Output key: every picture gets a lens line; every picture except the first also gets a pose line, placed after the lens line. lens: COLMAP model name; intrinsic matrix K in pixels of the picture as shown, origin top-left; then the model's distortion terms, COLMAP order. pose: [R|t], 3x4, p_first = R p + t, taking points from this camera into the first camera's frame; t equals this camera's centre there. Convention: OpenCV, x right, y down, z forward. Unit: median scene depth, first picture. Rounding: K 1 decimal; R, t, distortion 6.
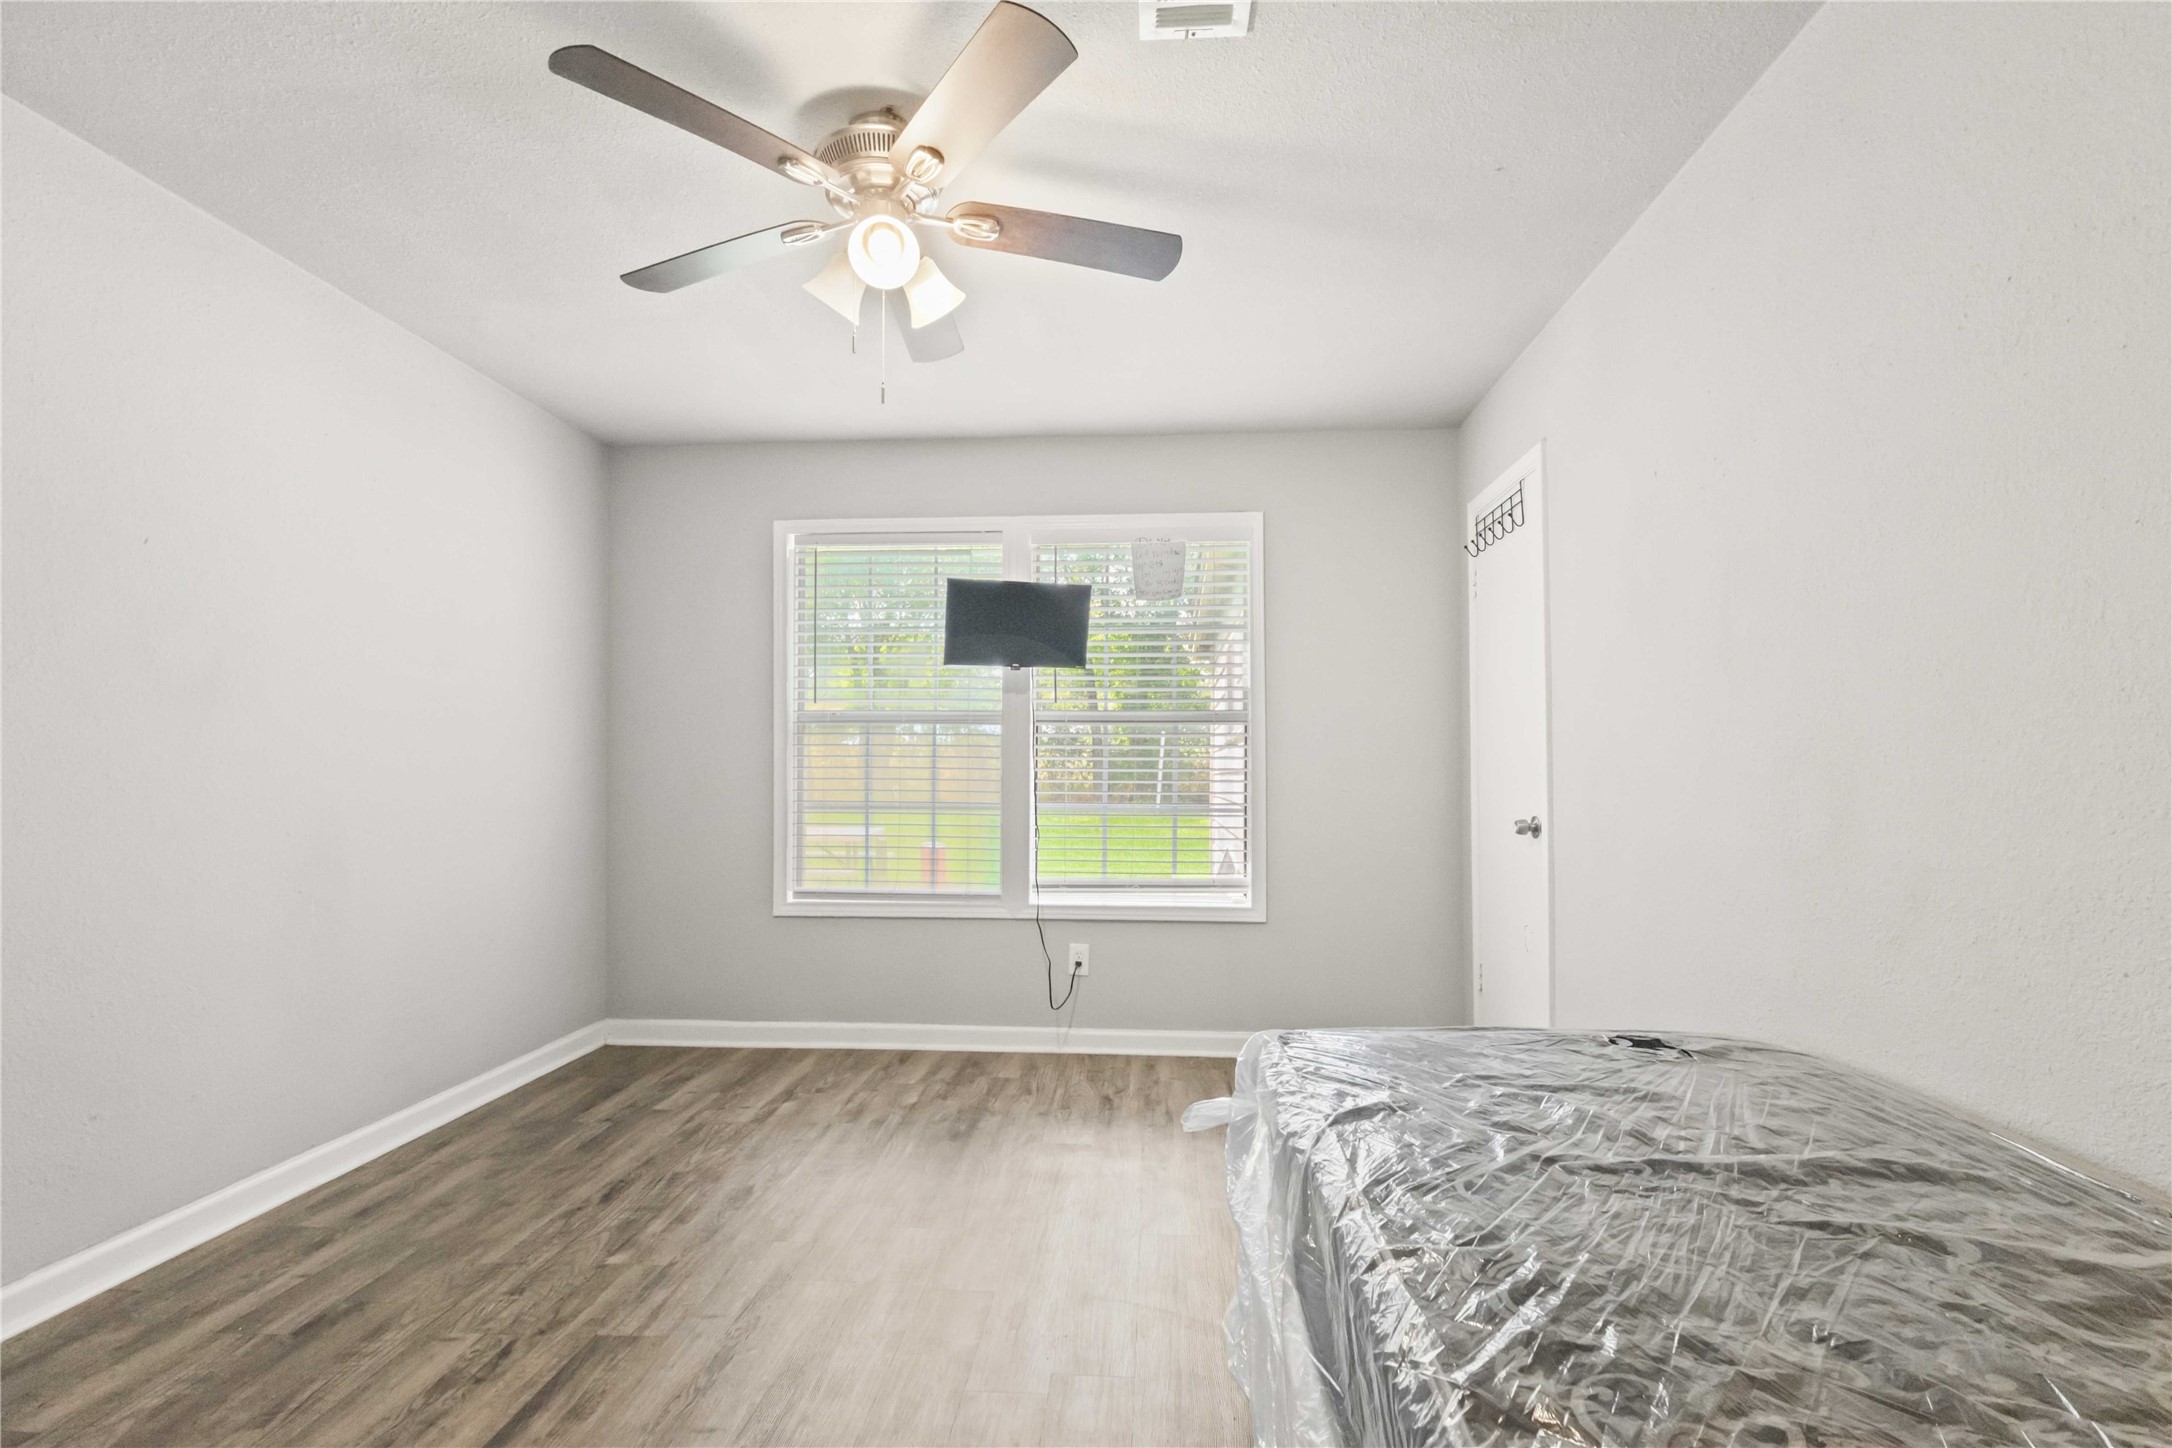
lens RADIAL K [[1027.3, 0, 1084.0], [0, 1027.3, 772.1], [0, 0, 1]] dist [0.000943, 0.000159]
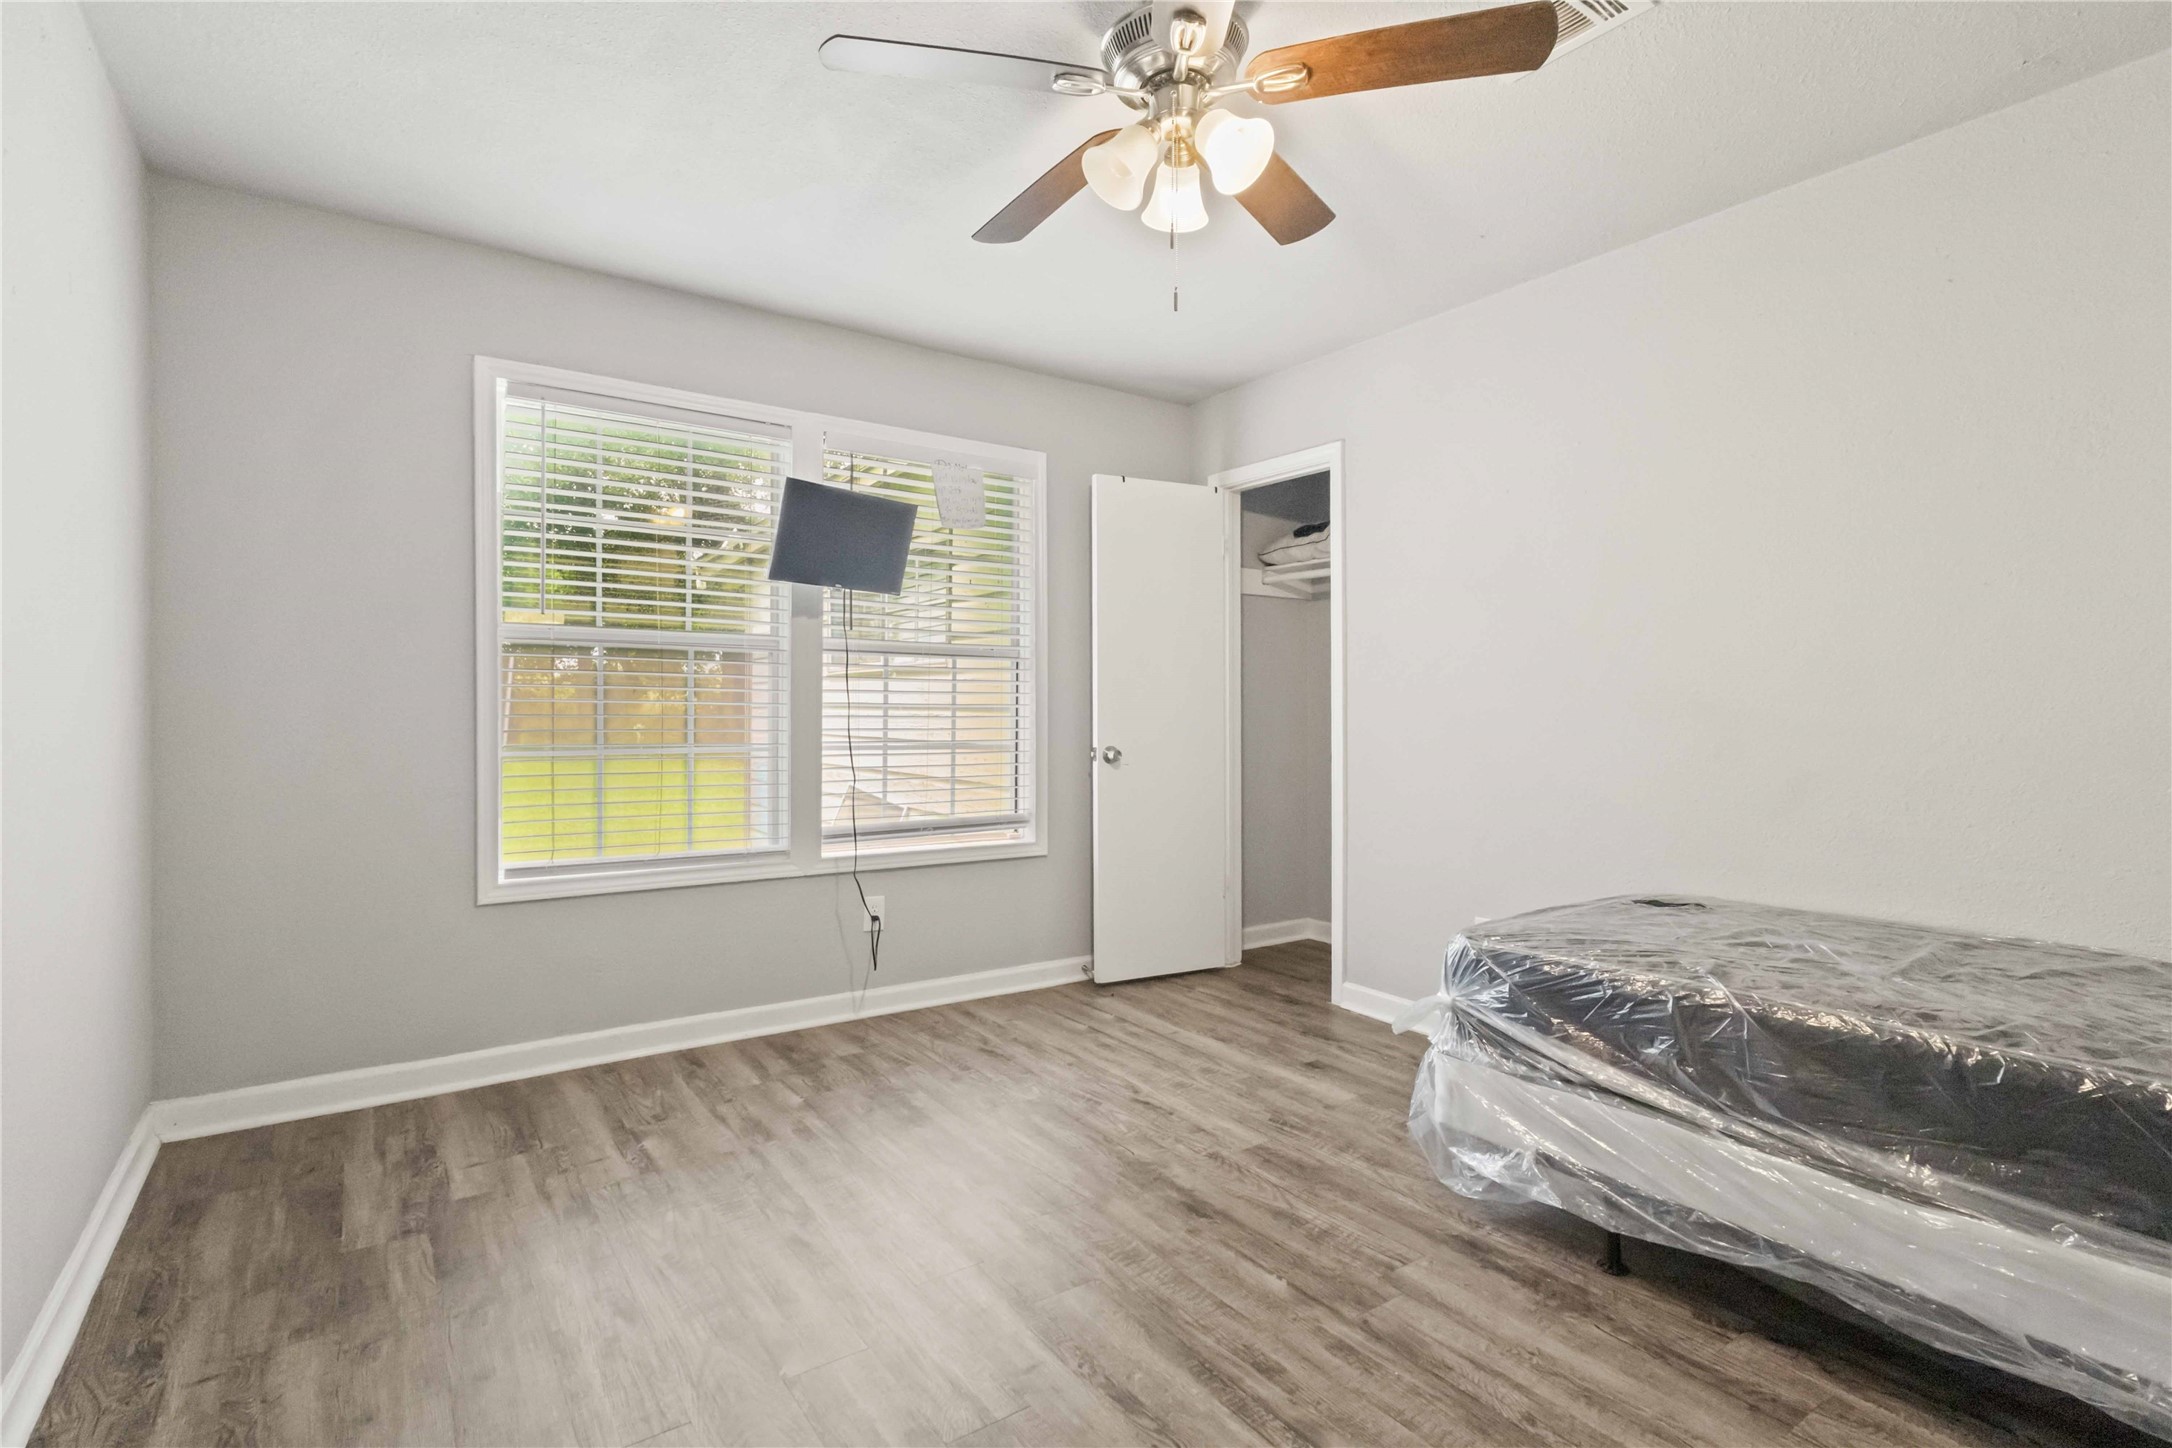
lens RADIAL K [[1036.8, 0, 1078.2], [0, 1036.8, 729.5], [0, 0, 1]] dist [-0.000060, -0.000289]
pose [[0.779775, -0.010426, 0.625973, -0.458559], [-0.005851, 0.999696, 0.023938, -0.004249], [-0.626032, -0.022329, 0.779477, 0.180035]]
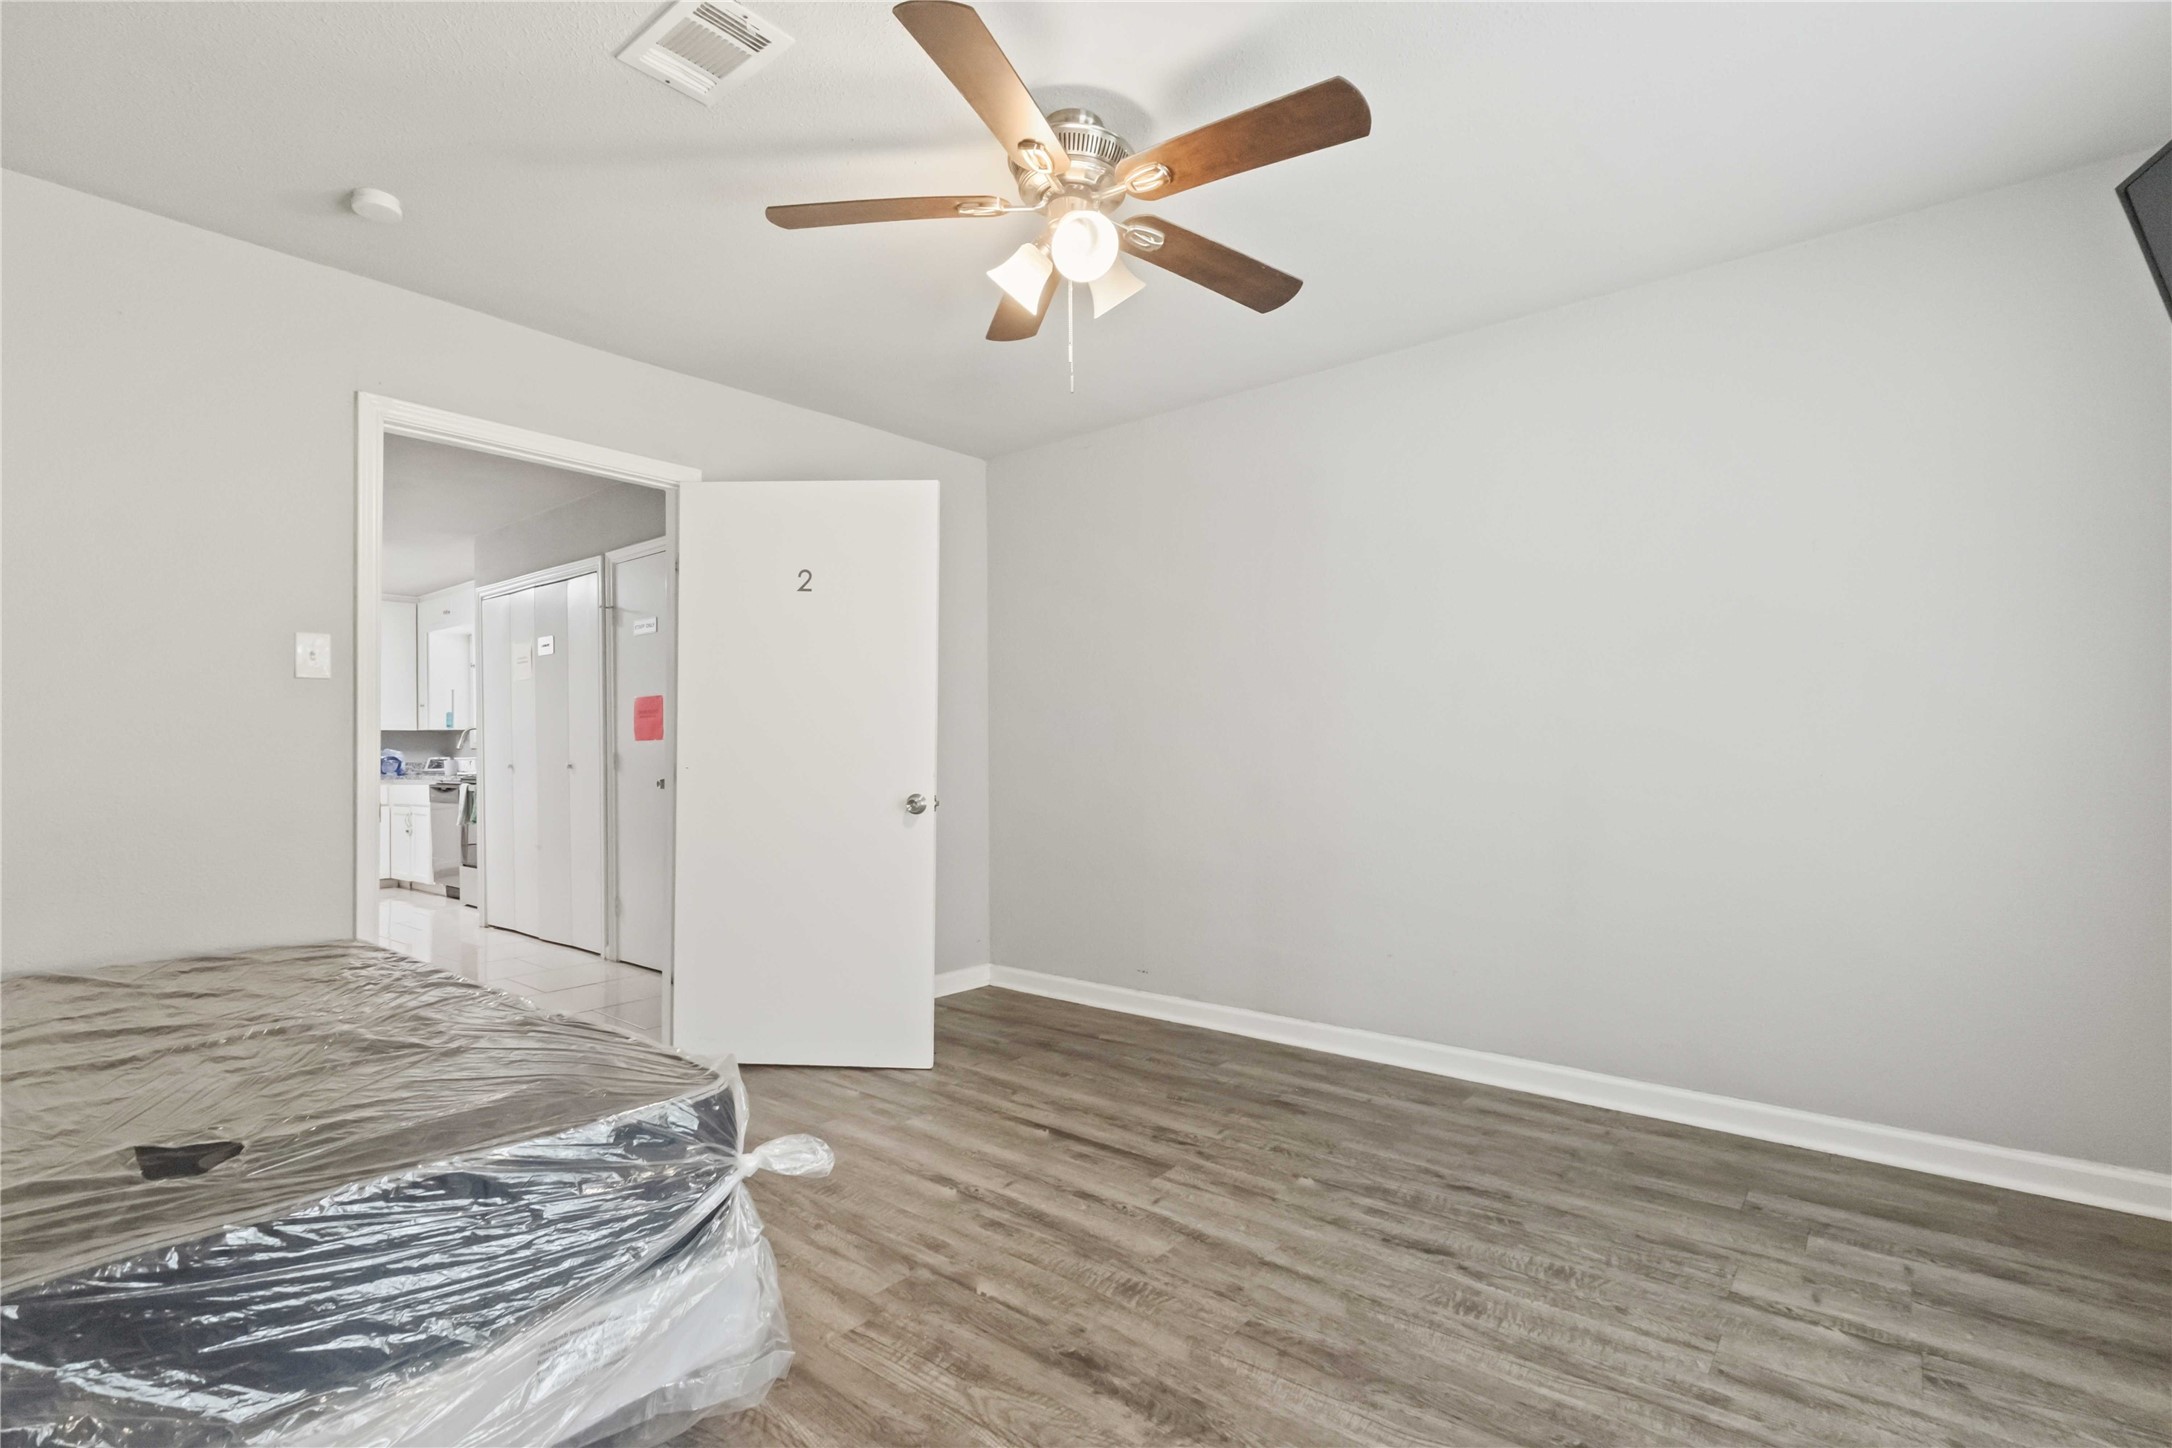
lens RADIAL K [[997.6, 0, 1097.4], [0, 997.6, 741.0], [0, 0, 1]] dist [0.001796, 0.000600]
pose [[-0.569954, 0.001610, -0.821675, 0.340779], [0.011973, 0.999908, -0.006346, -0.000344], [0.821589, -0.013455, -0.569921, 0.869372]]
